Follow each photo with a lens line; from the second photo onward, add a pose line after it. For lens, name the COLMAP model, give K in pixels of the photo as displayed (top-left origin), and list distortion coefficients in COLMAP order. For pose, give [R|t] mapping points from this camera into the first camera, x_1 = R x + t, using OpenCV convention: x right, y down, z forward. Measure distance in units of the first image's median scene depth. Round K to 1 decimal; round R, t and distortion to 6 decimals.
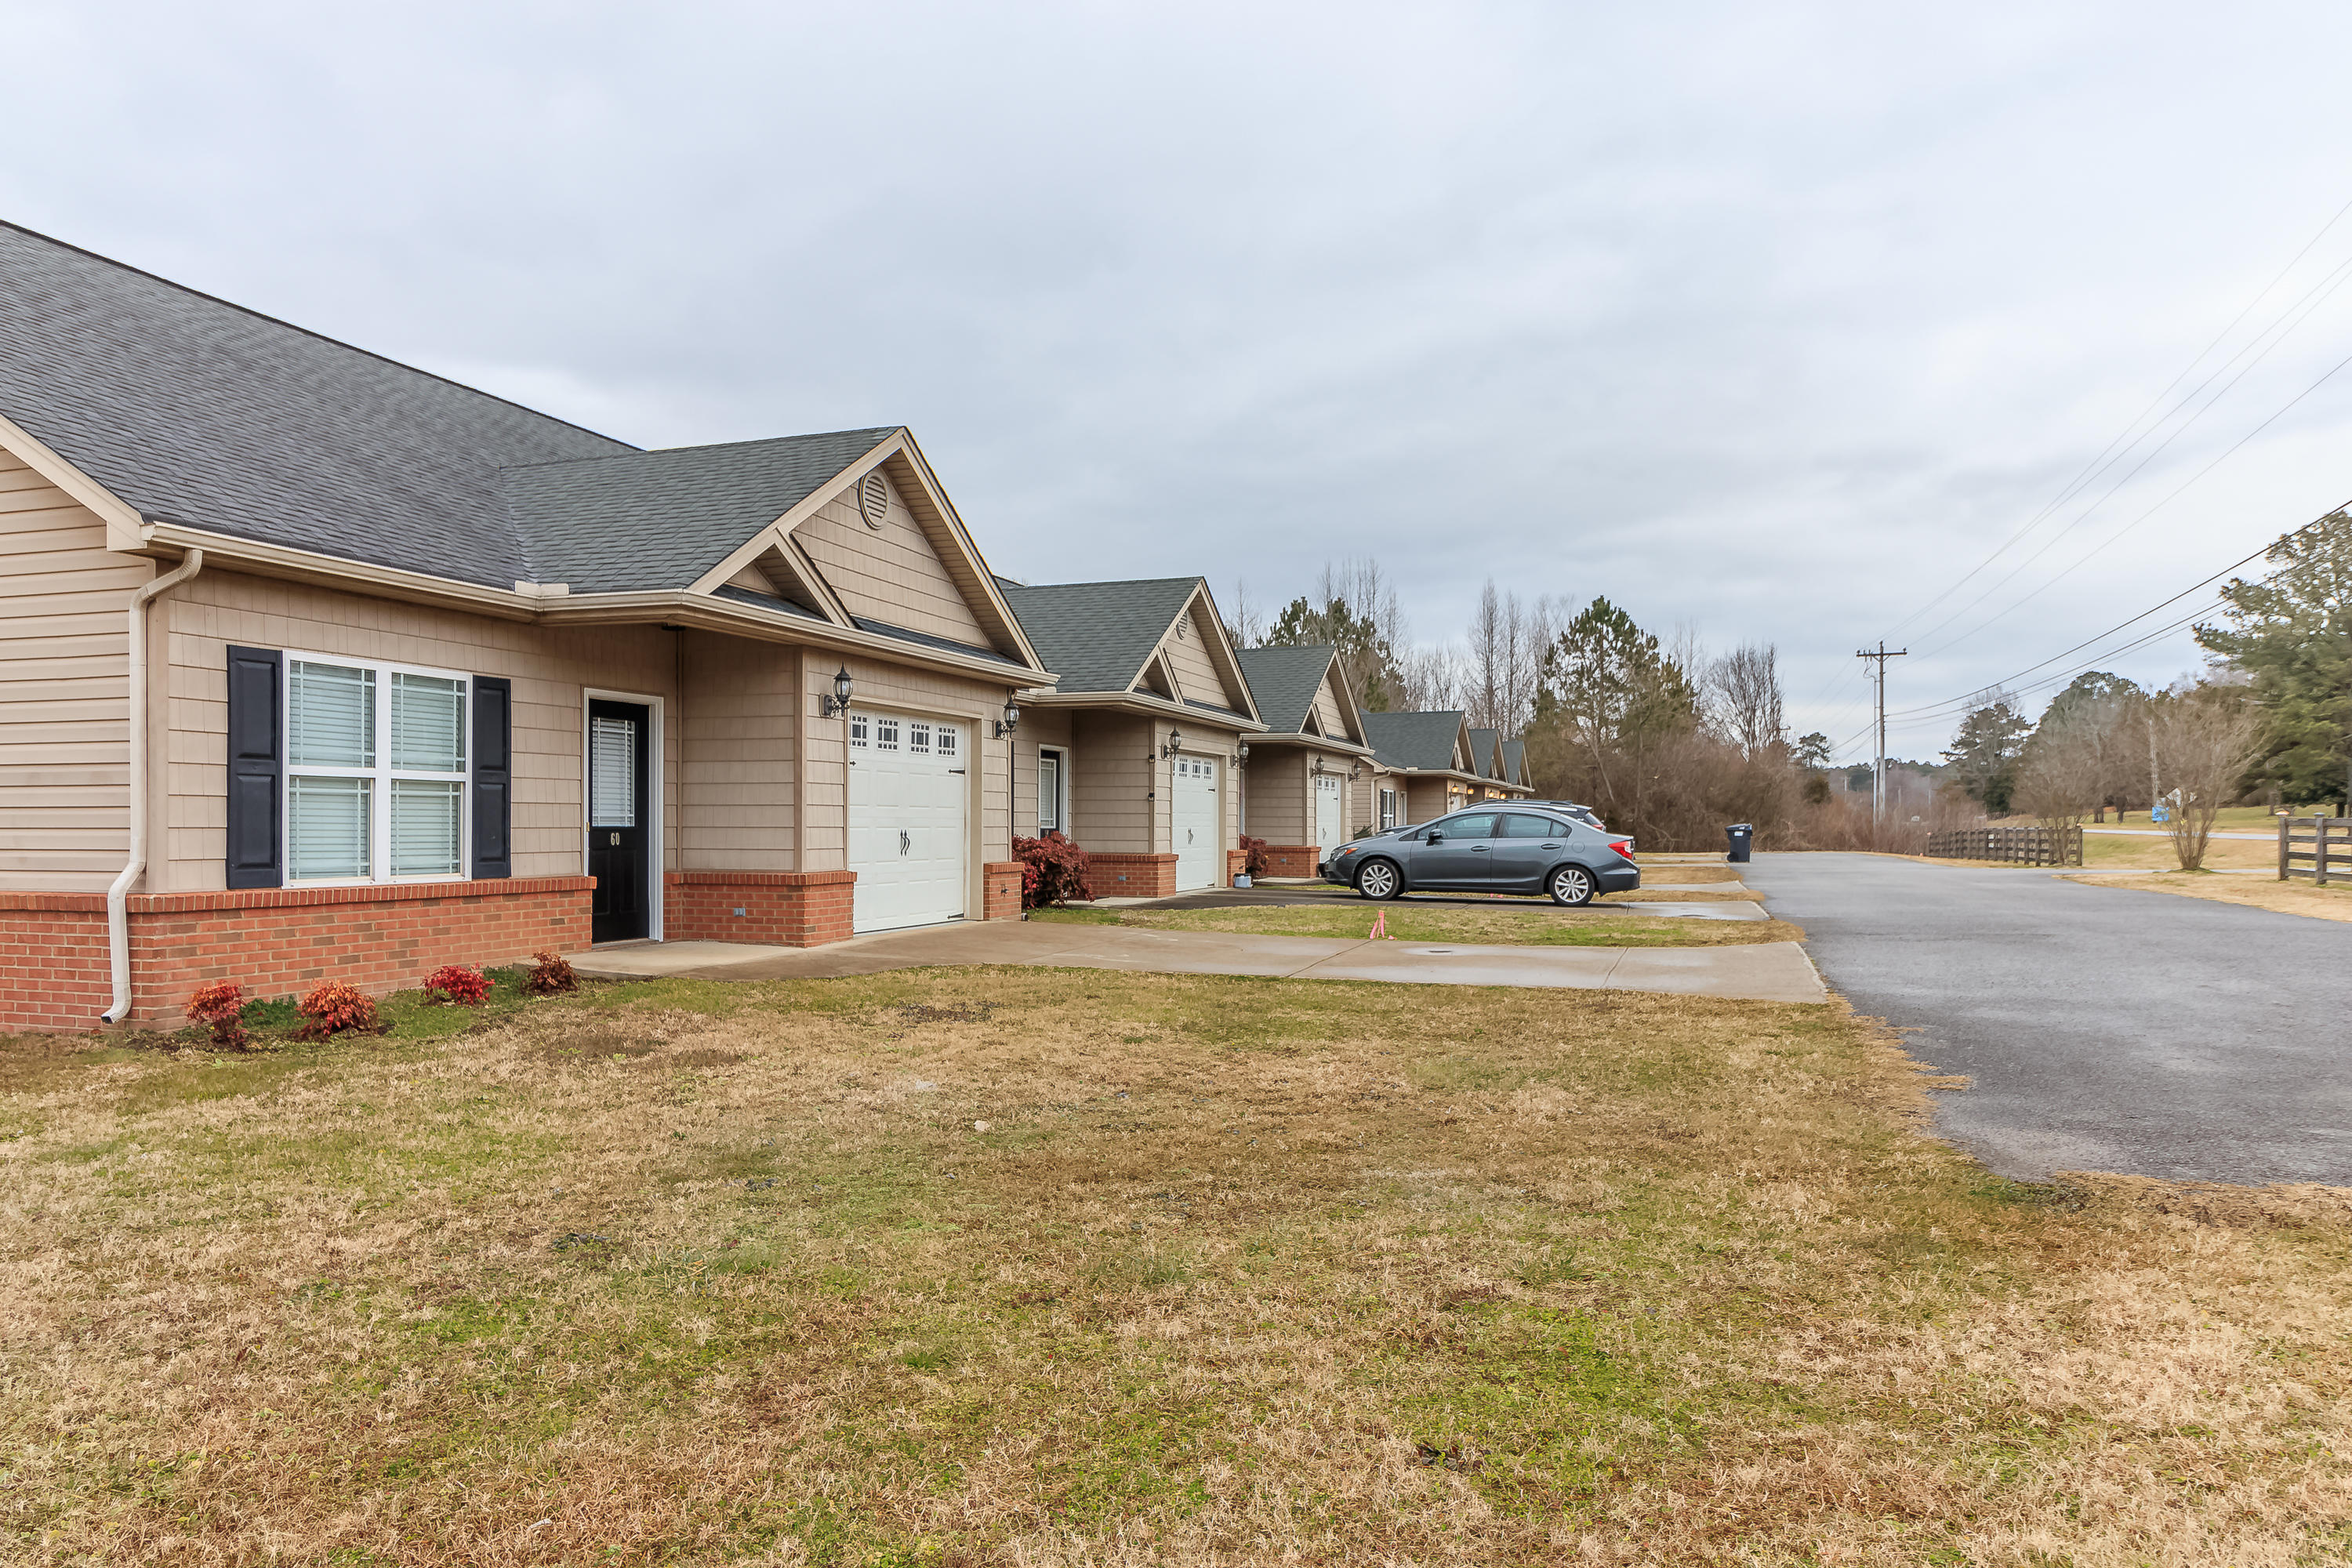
lens RADIAL K [[1520.1, 0, 1155.0], [0, 1520.1, 807.1], [0, 0, 1]] dist [0.008085, -0.000227]
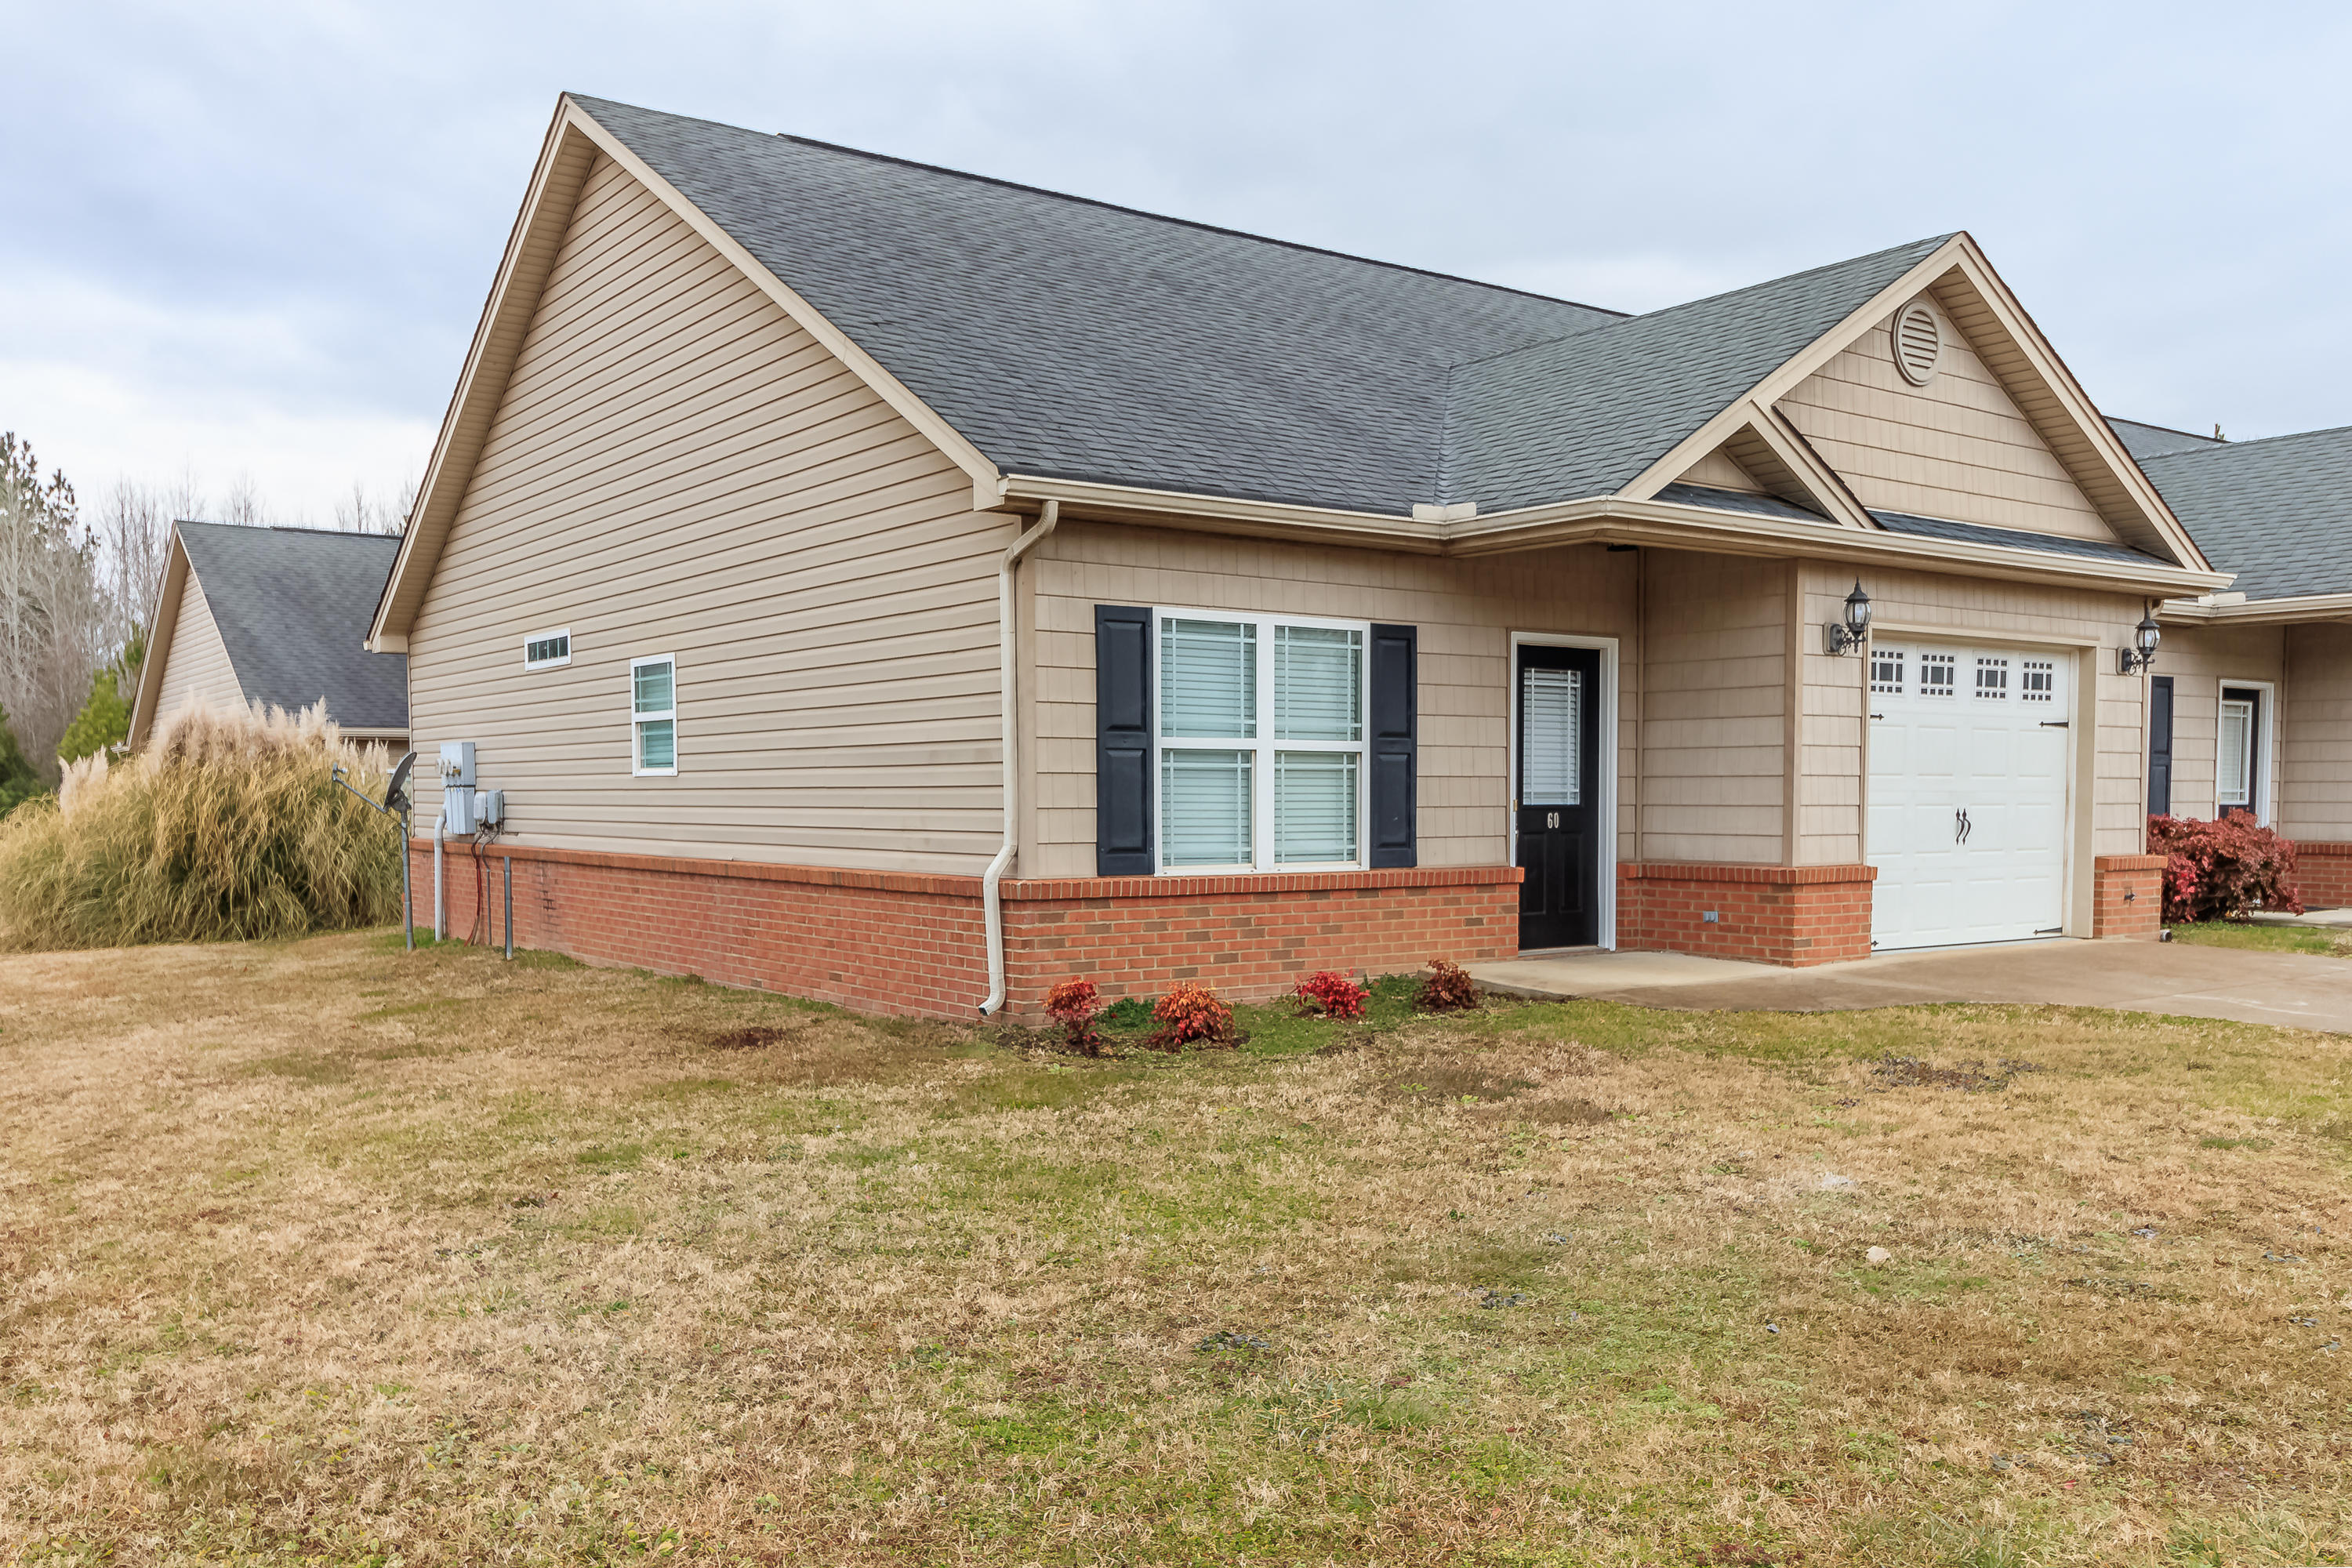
lens RADIAL K [[1896.5, 0, 1214.1], [0, 1896.5, 897.4], [0, 0, 1]] dist [-0.001335, 0.014462]
pose [[0.821217, 0.029034, -0.569877, 0.077656], [0.008472, 0.997974, 0.063053, -0.003329], [0.570553, -0.056609, 0.819307, 0.095246]]
